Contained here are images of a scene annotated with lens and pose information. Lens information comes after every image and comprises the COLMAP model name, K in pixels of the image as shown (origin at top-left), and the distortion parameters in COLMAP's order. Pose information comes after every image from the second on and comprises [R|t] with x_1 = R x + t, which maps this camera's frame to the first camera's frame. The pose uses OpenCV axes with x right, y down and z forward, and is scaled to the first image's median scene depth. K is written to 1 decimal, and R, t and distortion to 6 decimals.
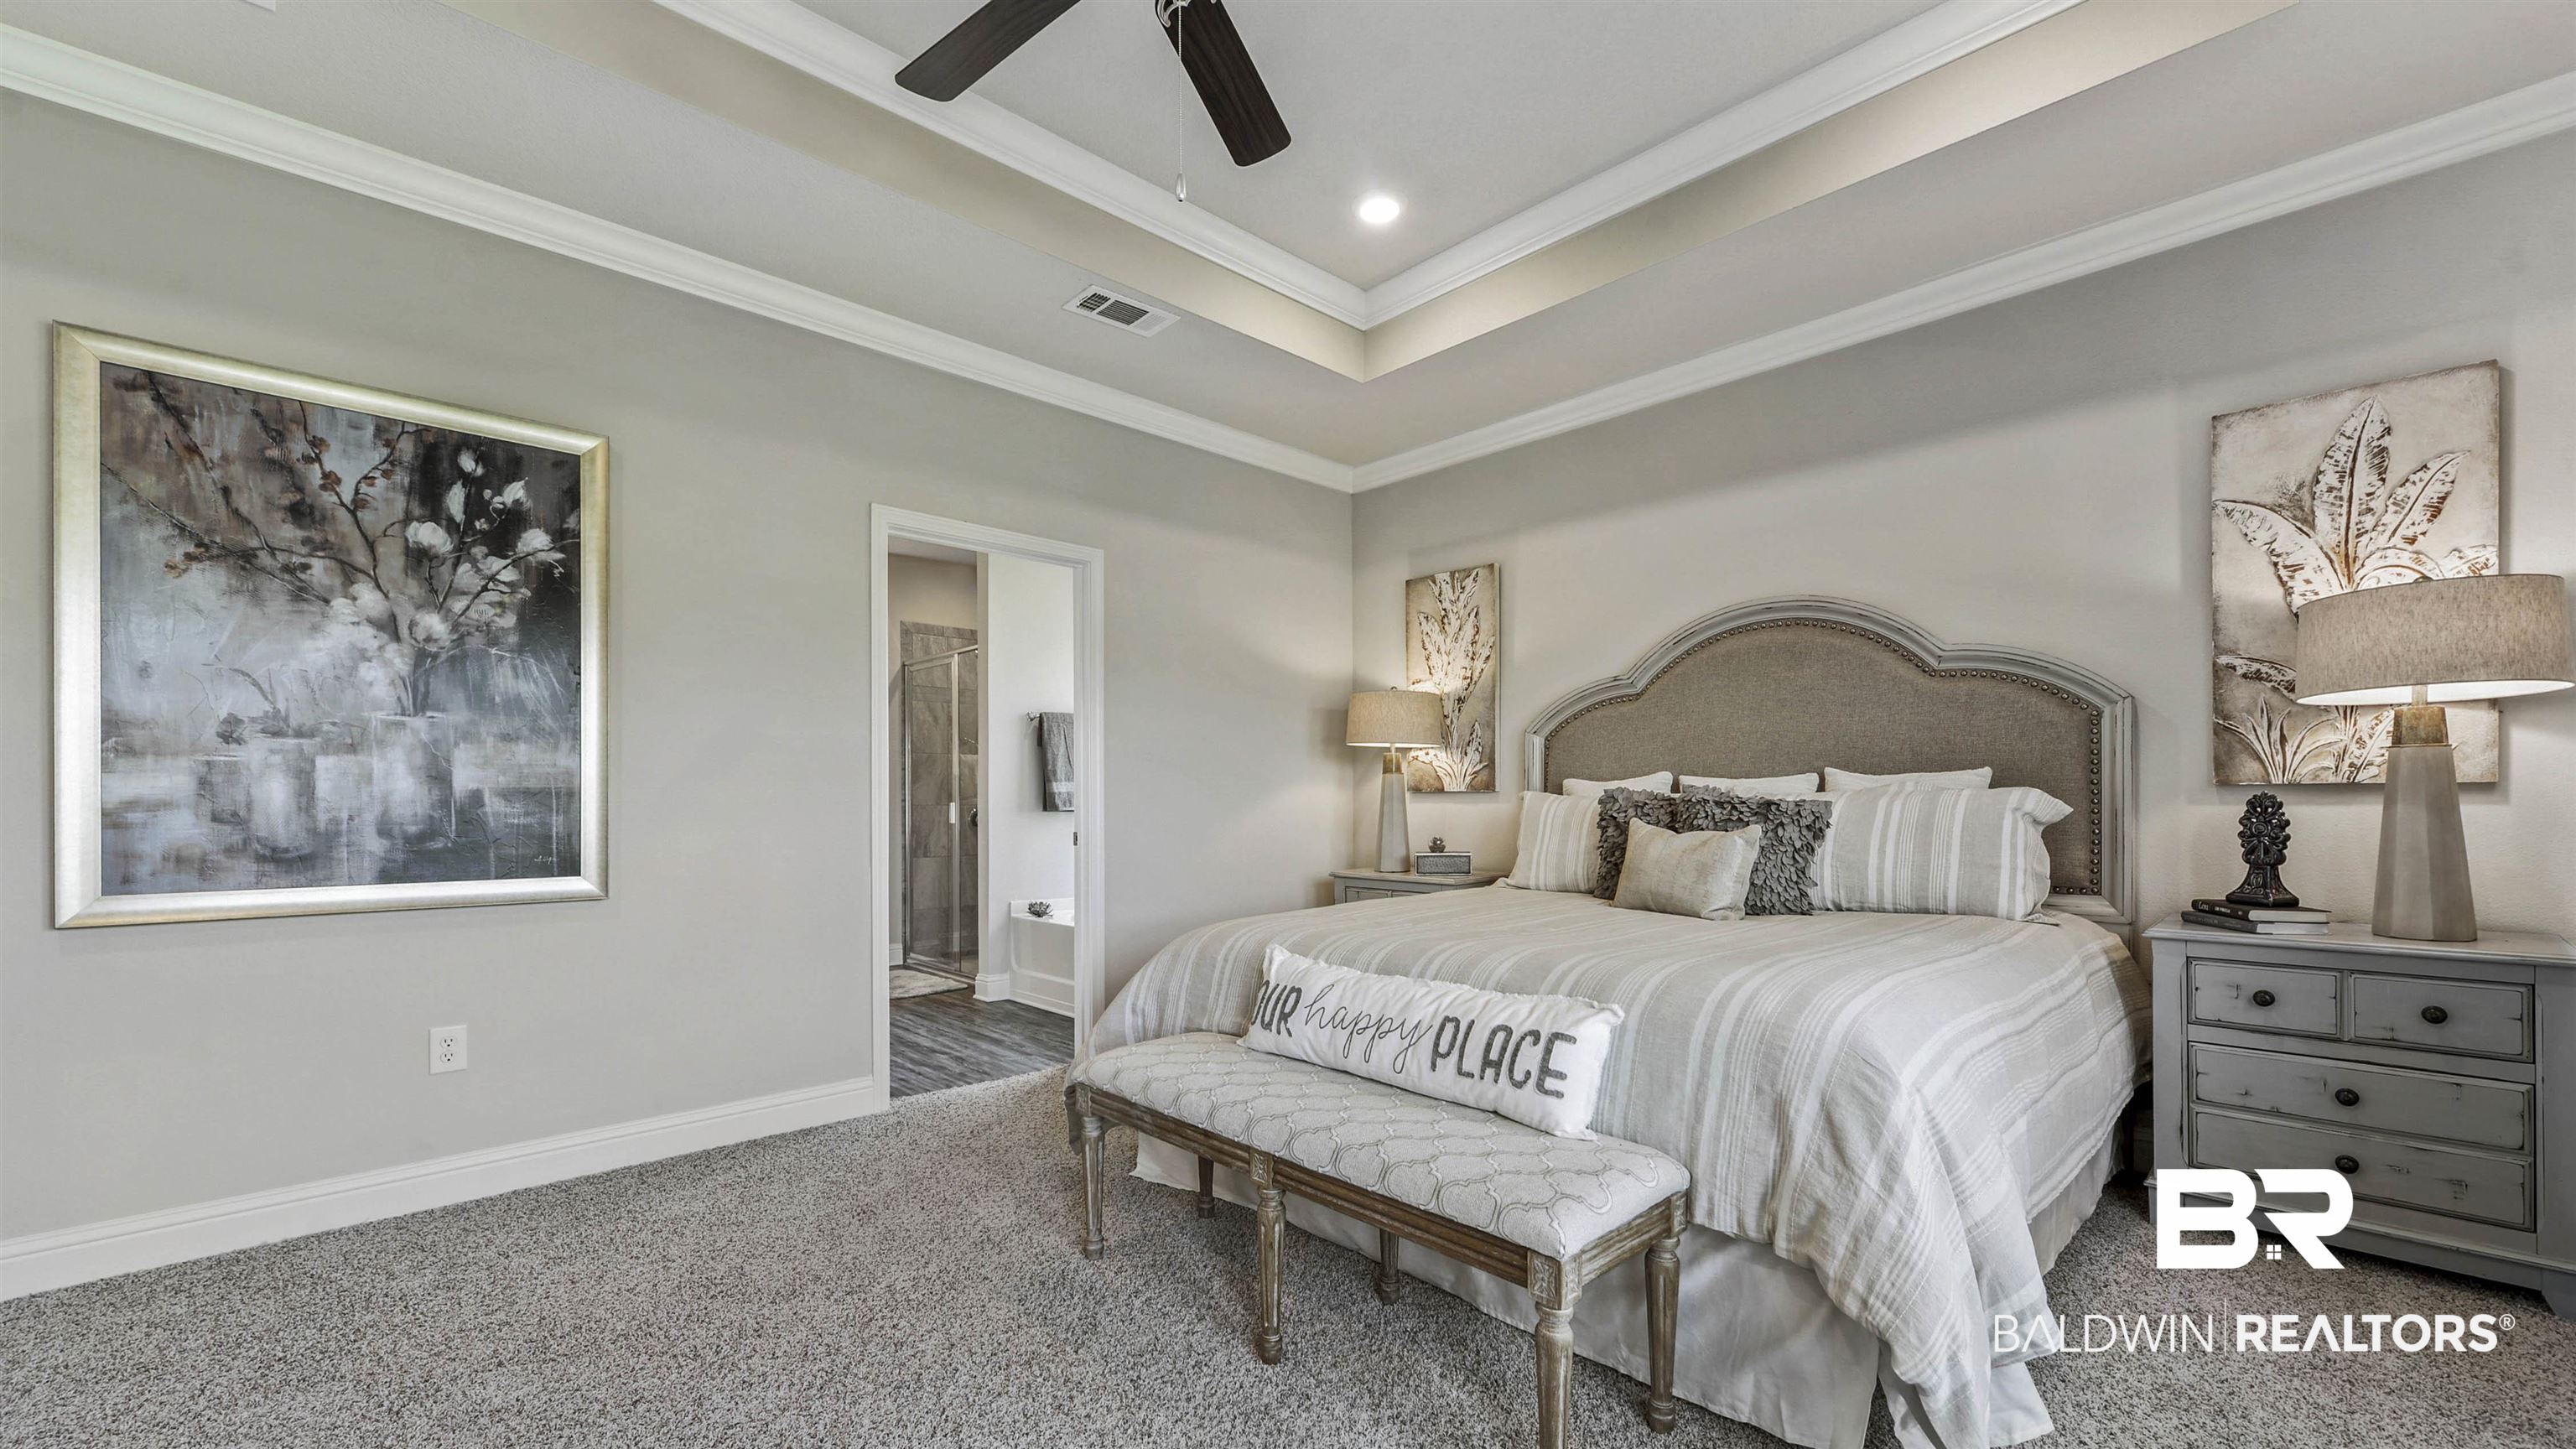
lens RADIAL K [[1012.4, 0, 1282.7], [0, 1012.4, 796.4], [0, 0, 1]] dist [-0.001364, 0.000204]
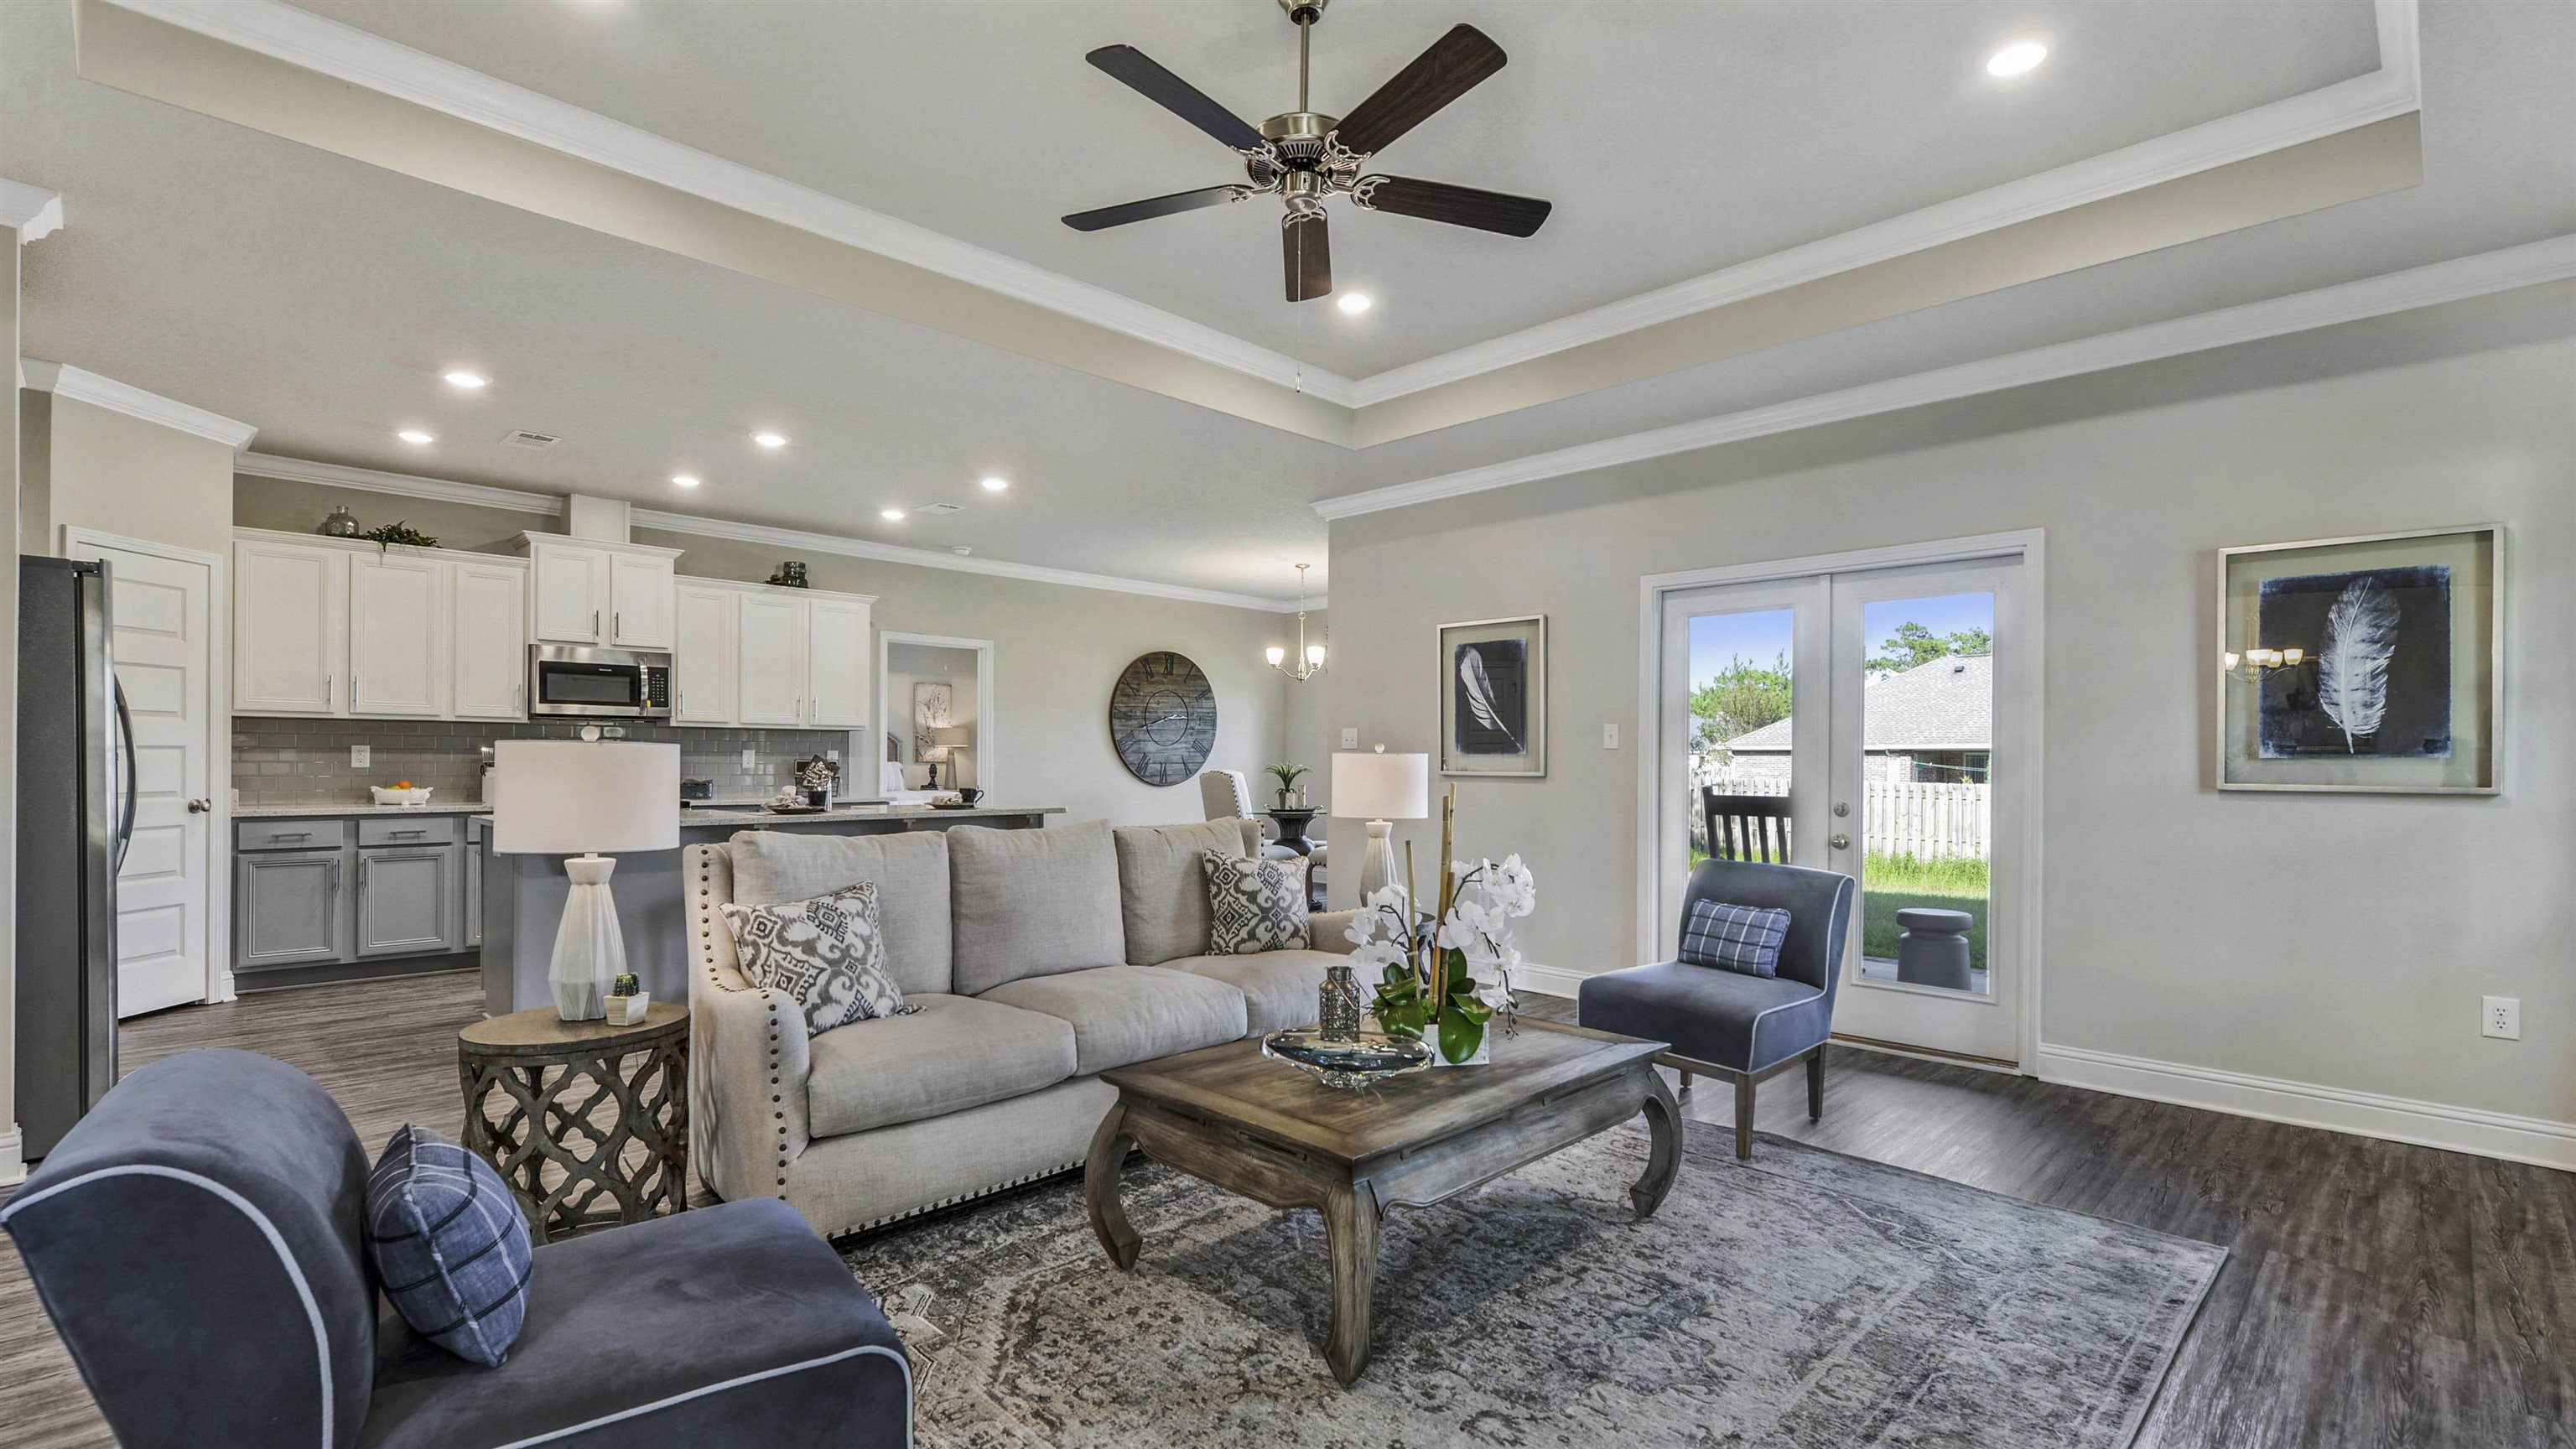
lens RADIAL K [[1150.0, 0, 1277.8], [0, 1150.0, 773.5], [0, 0, 1]] dist [0.005733, 0.000125]
pose [[0.013686, -0.007201, 0.999880, -3.816766], [-0.007601, 0.999944, 0.007305, -0.004956], [-0.999877, -0.007700, 0.013630, -0.642904]]
